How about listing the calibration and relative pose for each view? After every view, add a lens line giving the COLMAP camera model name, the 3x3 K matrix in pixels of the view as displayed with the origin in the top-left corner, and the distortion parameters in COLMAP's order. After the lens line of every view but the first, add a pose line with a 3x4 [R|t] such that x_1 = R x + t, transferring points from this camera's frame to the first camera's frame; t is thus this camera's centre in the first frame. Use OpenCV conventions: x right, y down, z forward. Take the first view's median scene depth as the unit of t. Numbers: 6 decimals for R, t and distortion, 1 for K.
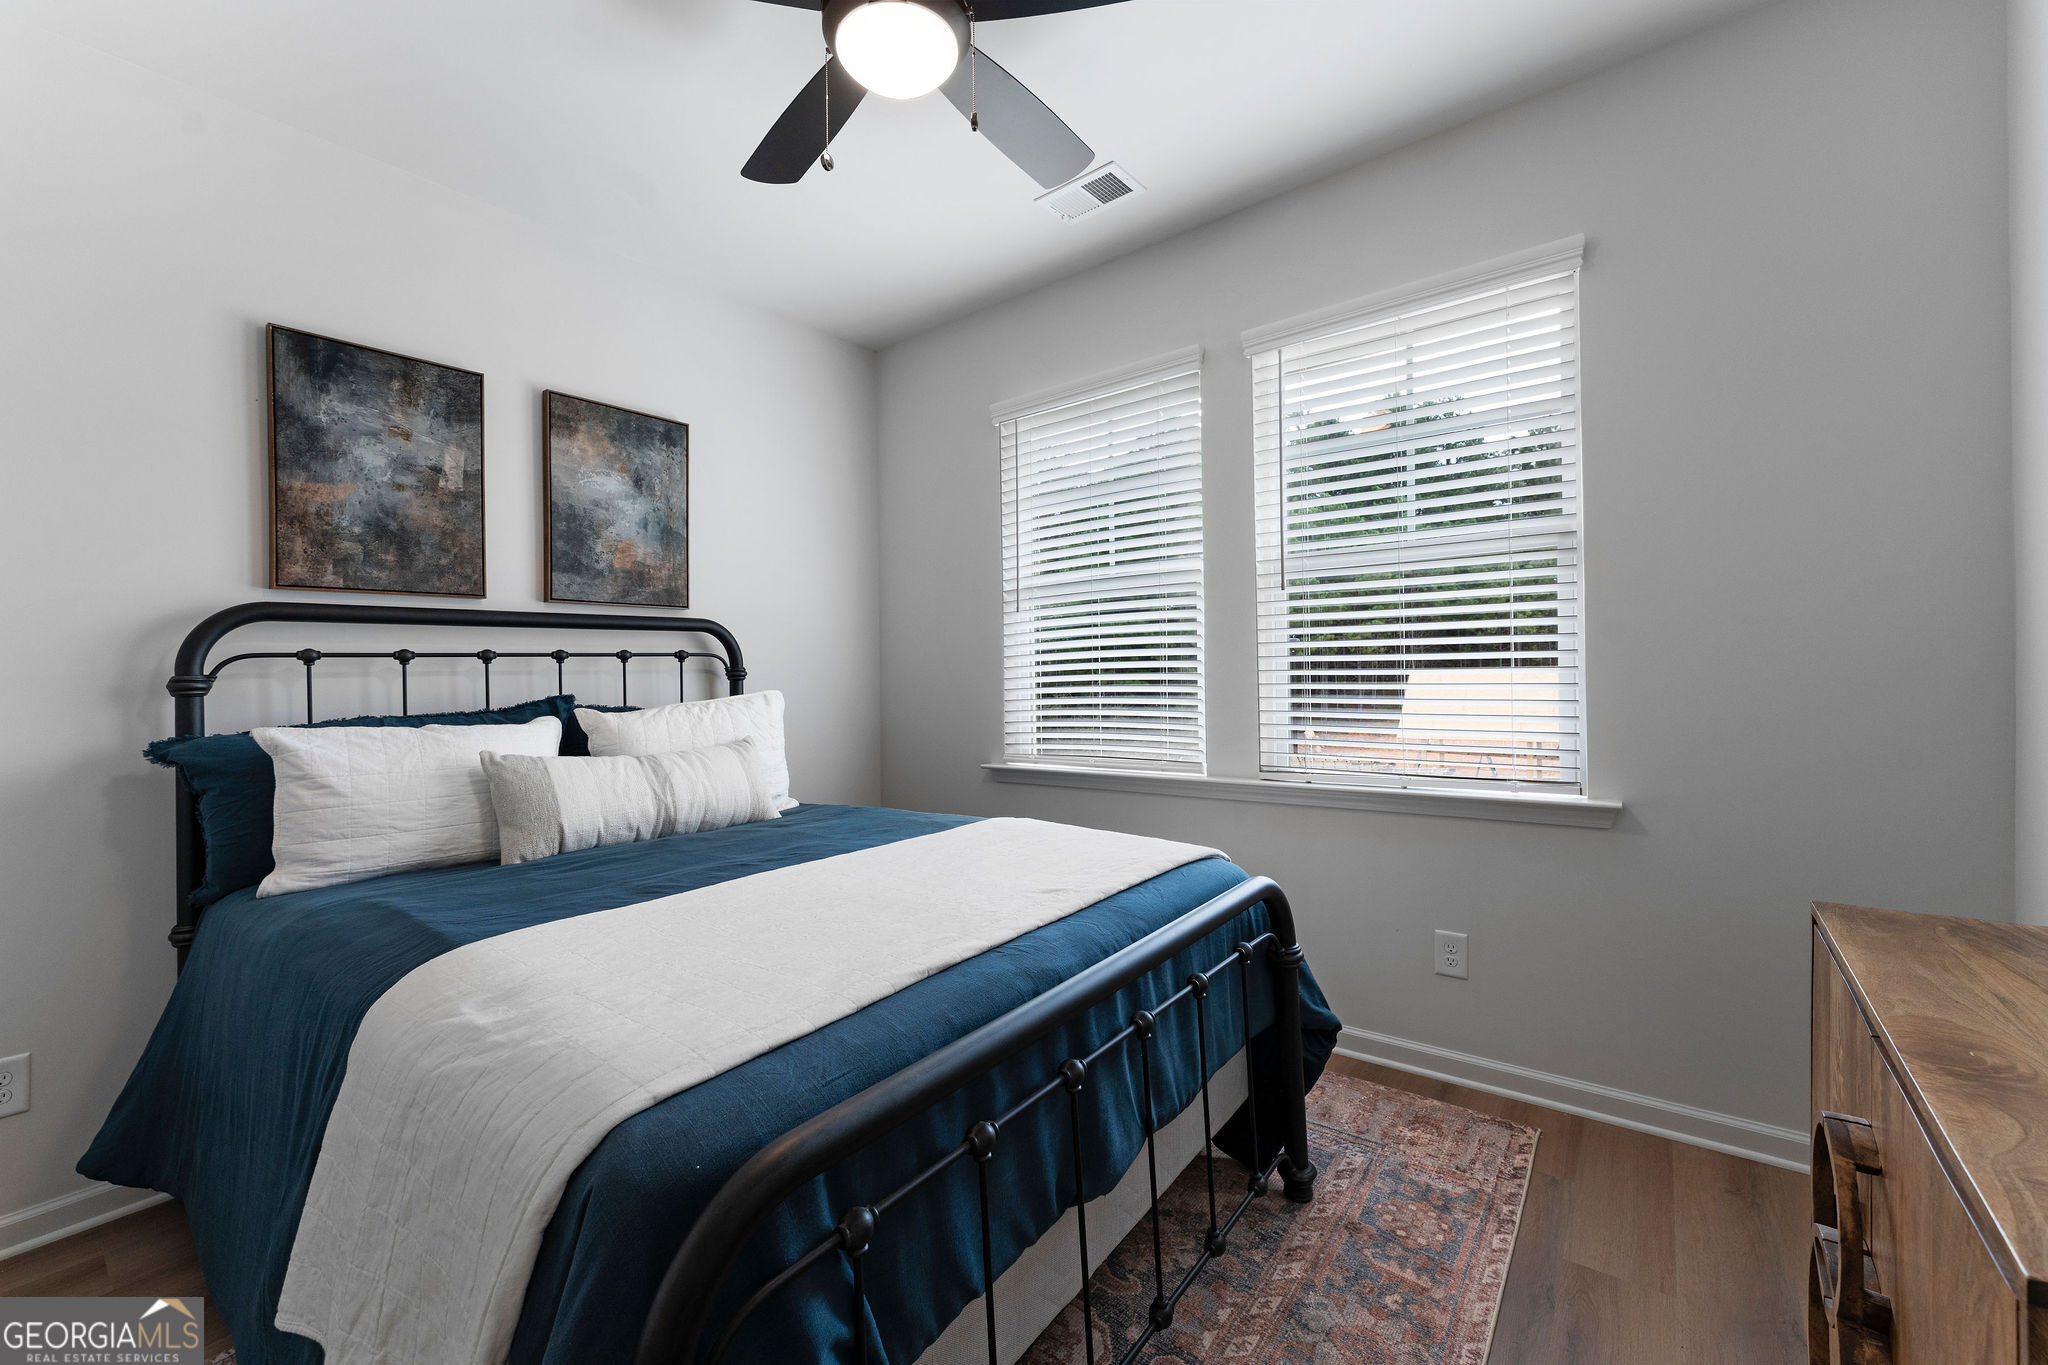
lens RADIAL K [[818.3, 0, 1026.2], [0, 818.3, 689.3], [0, 0, 1]] dist [-0.001591, 0.000021]
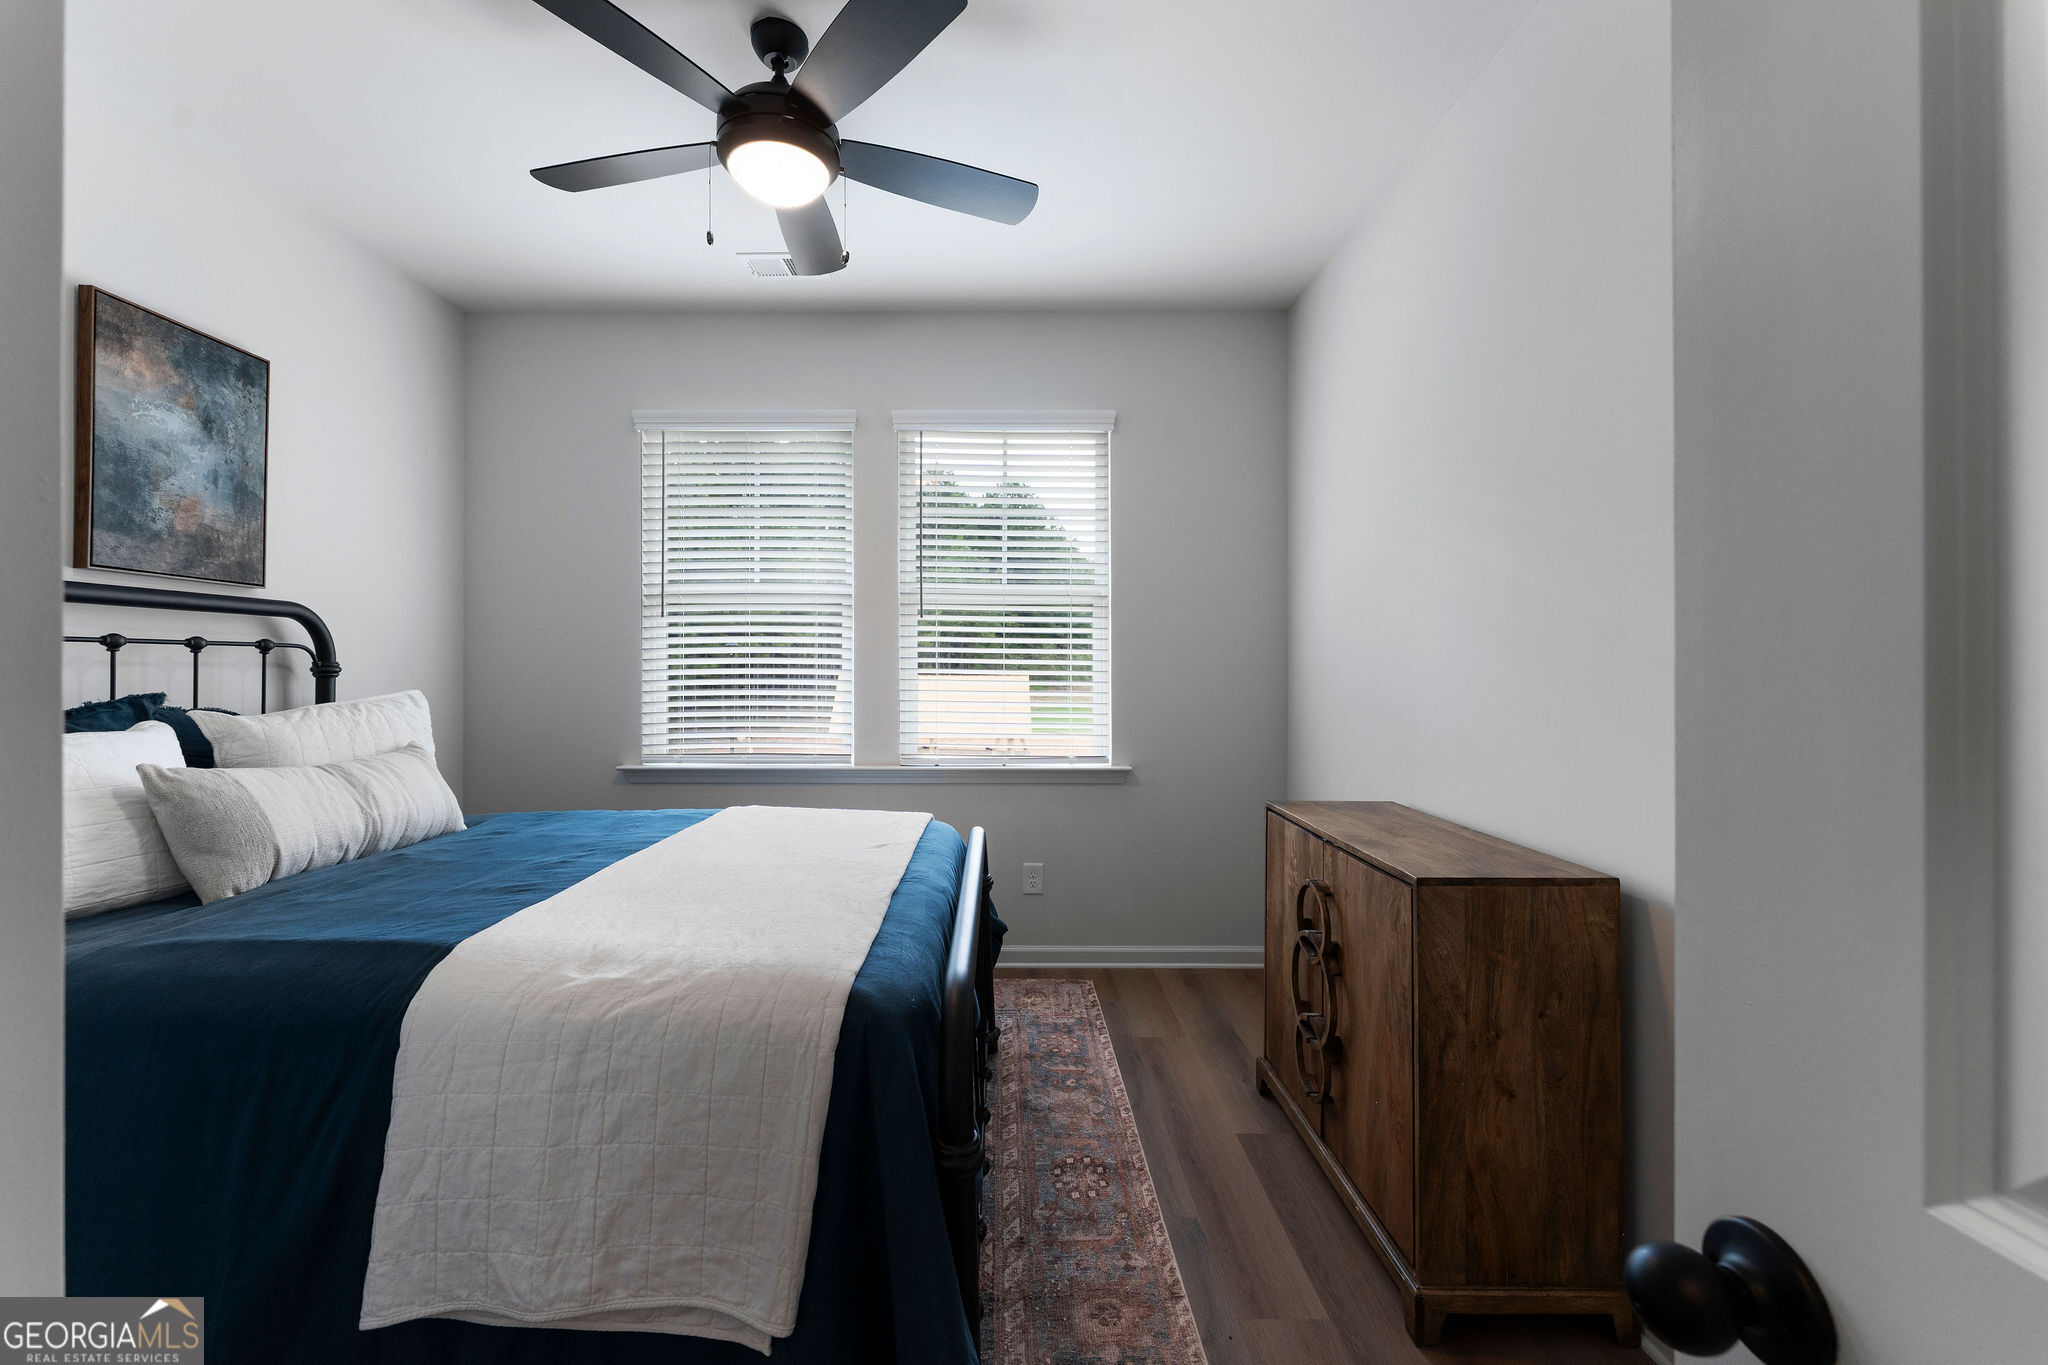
lens RADIAL K [[817.0, 0, 1017.3], [0, 817.0, 674.3], [0, 0, 1]] dist [0.001181, -0.000097]
pose [[0.783576, 0.024602, 0.620808, -0.369944], [-0.011312, 0.999615, -0.025336, -0.000739], [-0.621192, 0.012830, 0.783553, -0.108814]]
